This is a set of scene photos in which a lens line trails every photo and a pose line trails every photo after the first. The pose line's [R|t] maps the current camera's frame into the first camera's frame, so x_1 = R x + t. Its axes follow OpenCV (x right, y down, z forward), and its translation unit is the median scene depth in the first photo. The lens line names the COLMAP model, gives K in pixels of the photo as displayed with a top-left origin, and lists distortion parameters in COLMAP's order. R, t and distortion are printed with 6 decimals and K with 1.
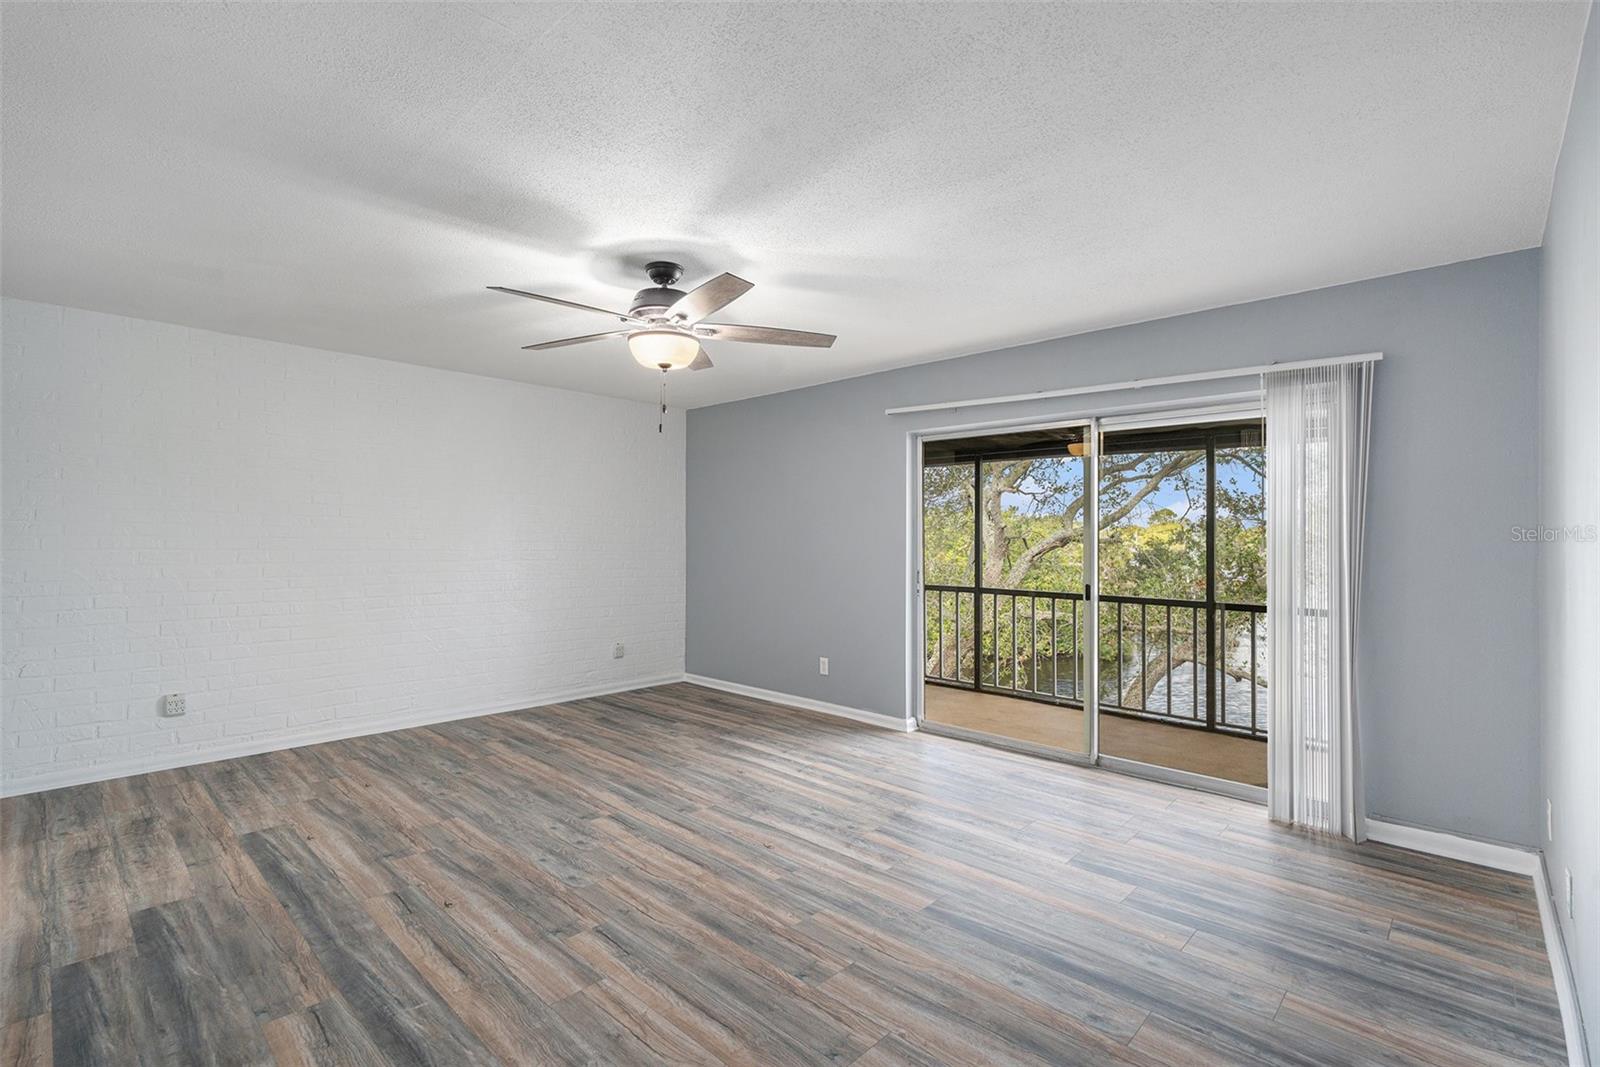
lens RADIAL K [[722.3, 0, 800.2], [0, 722.3, 536.2], [0, 0, 1]] dist [0.002021, 0.000232]
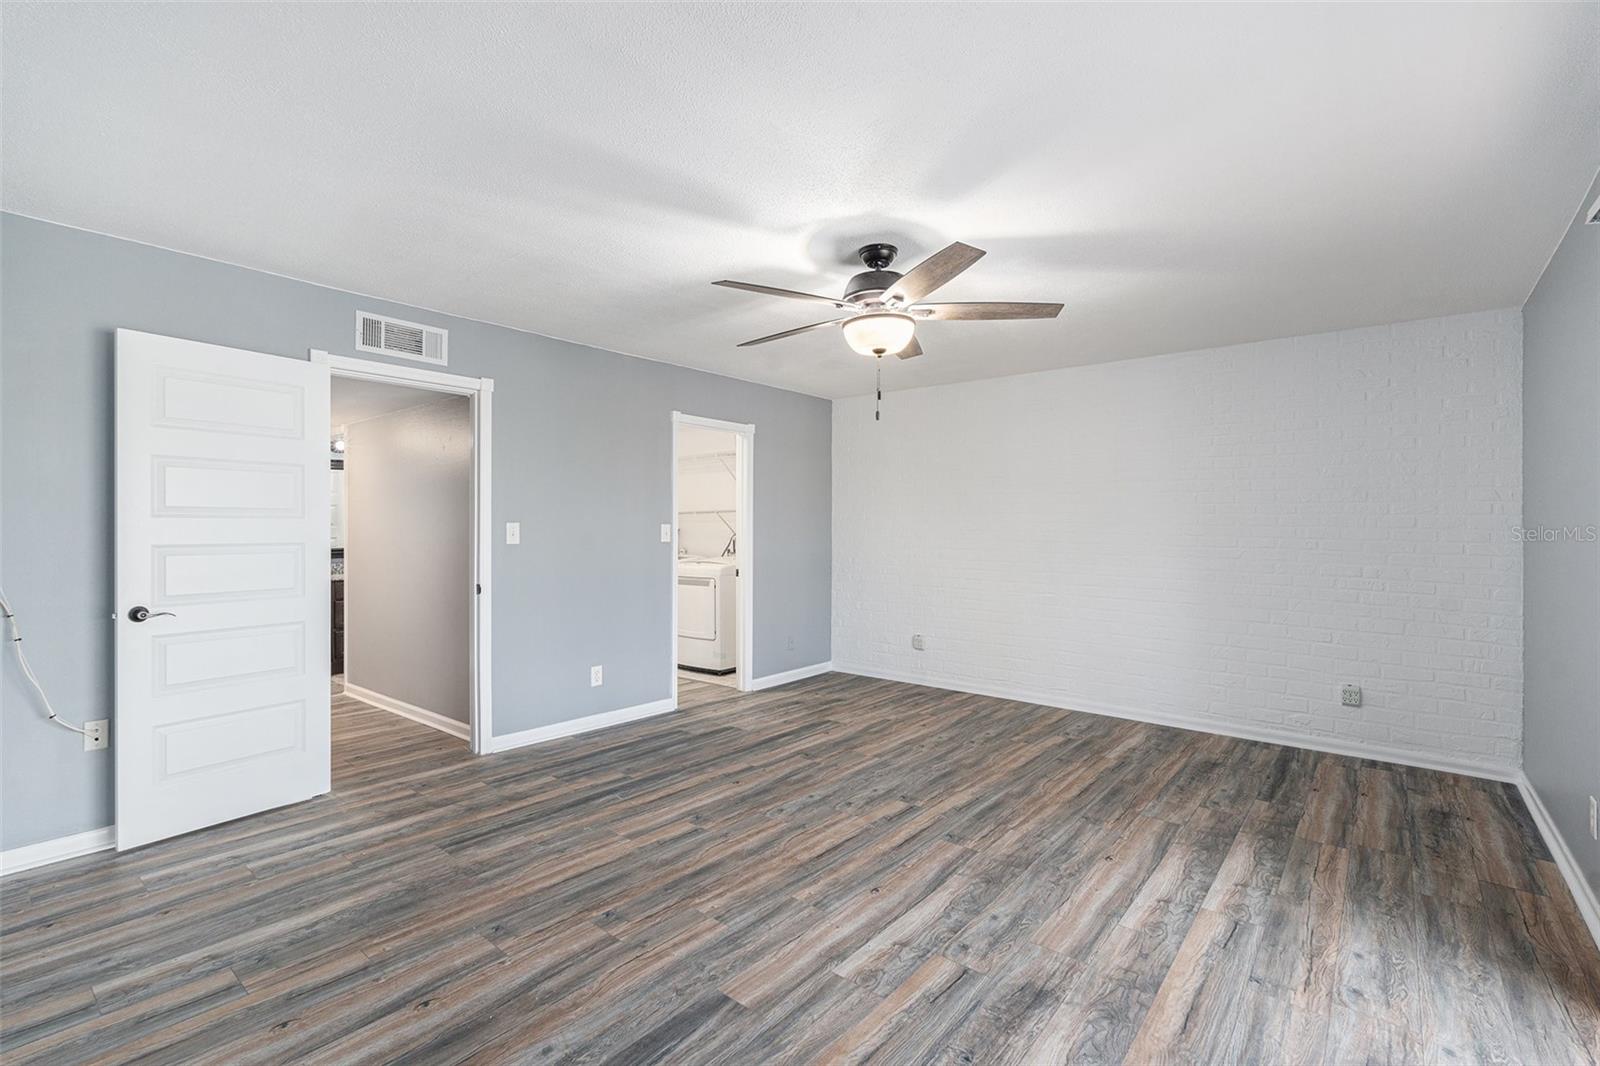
lens RADIAL K [[722.3, 0, 796.2], [0, 722.3, 534.0], [0, 0, 1]] dist [0.002021, 0.000232]
pose [[0.063959, 0.000823, -0.997952, 0.747276], [-0.001495, 0.999999, 0.000729, 0.009540], [0.997951, 0.001445, 0.063960, 0.796917]]
